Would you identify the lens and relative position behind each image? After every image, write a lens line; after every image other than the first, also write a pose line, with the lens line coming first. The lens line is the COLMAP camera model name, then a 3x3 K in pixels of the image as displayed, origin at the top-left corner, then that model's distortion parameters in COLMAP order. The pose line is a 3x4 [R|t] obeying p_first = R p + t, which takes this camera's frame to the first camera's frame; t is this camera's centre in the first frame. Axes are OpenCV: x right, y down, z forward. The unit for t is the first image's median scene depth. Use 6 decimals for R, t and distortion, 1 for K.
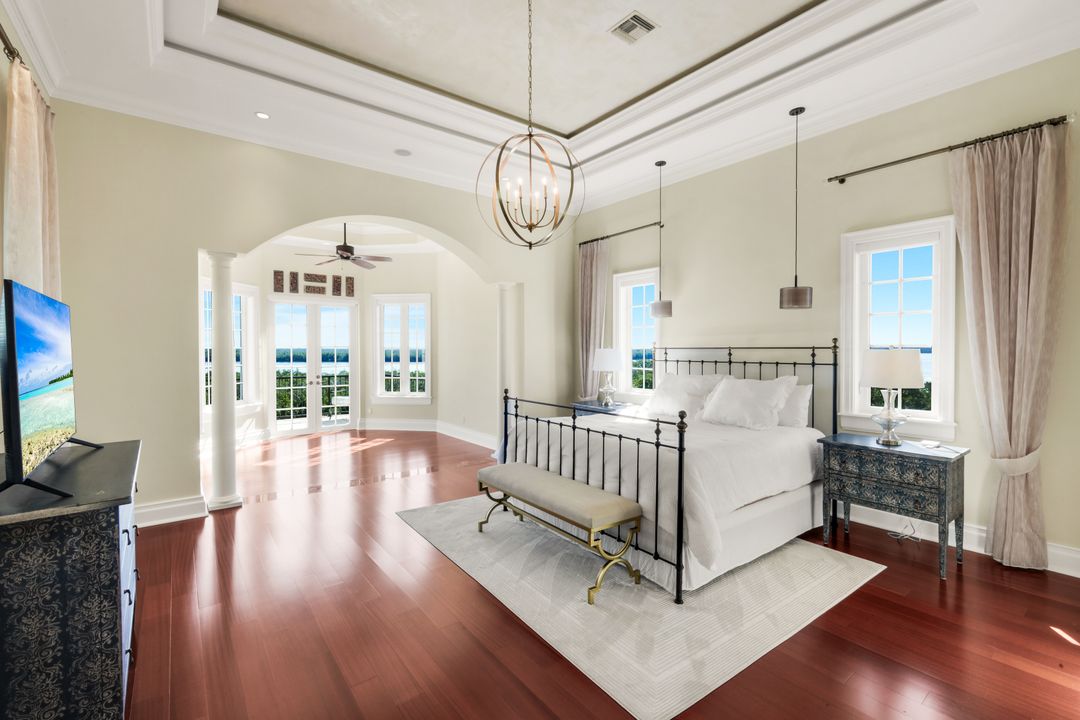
lens RADIAL K [[493.8, 0, 539.8], [0, 493.8, 359.0], [0, 0, 1]] dist [0.001577, 0.000017]
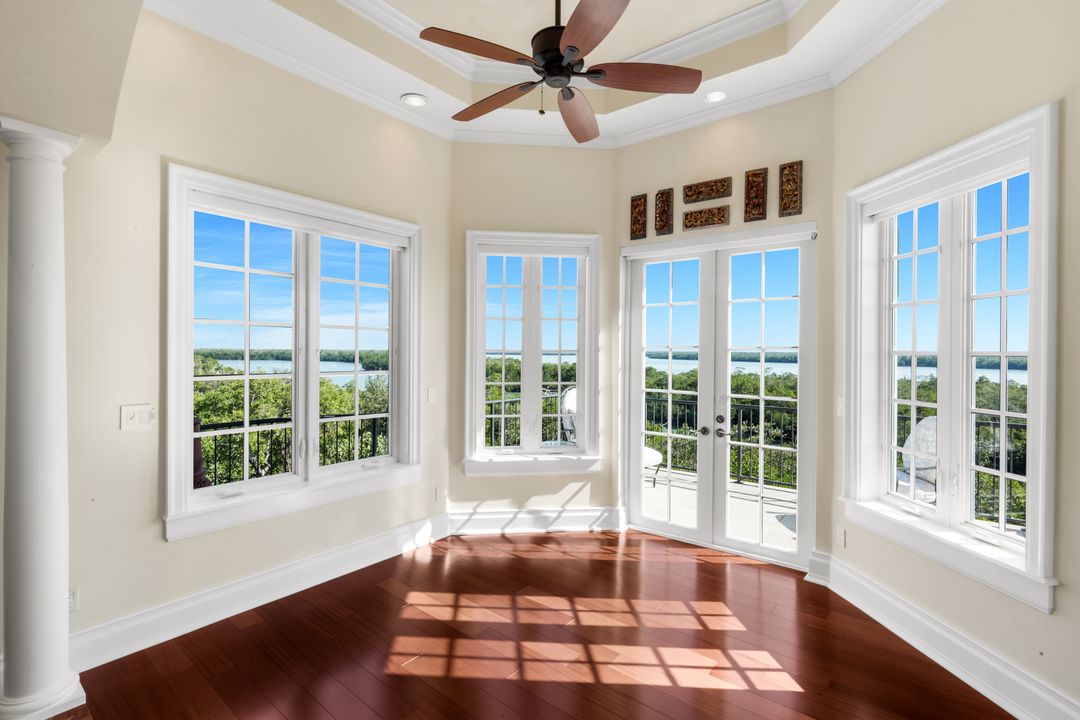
lens RADIAL K [[493.8, 0, 540.2], [0, 493.8, 356.6], [0, 0, 1]] dist [0.001577, 0.000017]
pose [[0.246386, 0.018173, -0.969002, -0.068607], [-0.022656, 0.999659, 0.012987, -0.020909], [0.968907, 0.018754, 0.246713, 0.747155]]
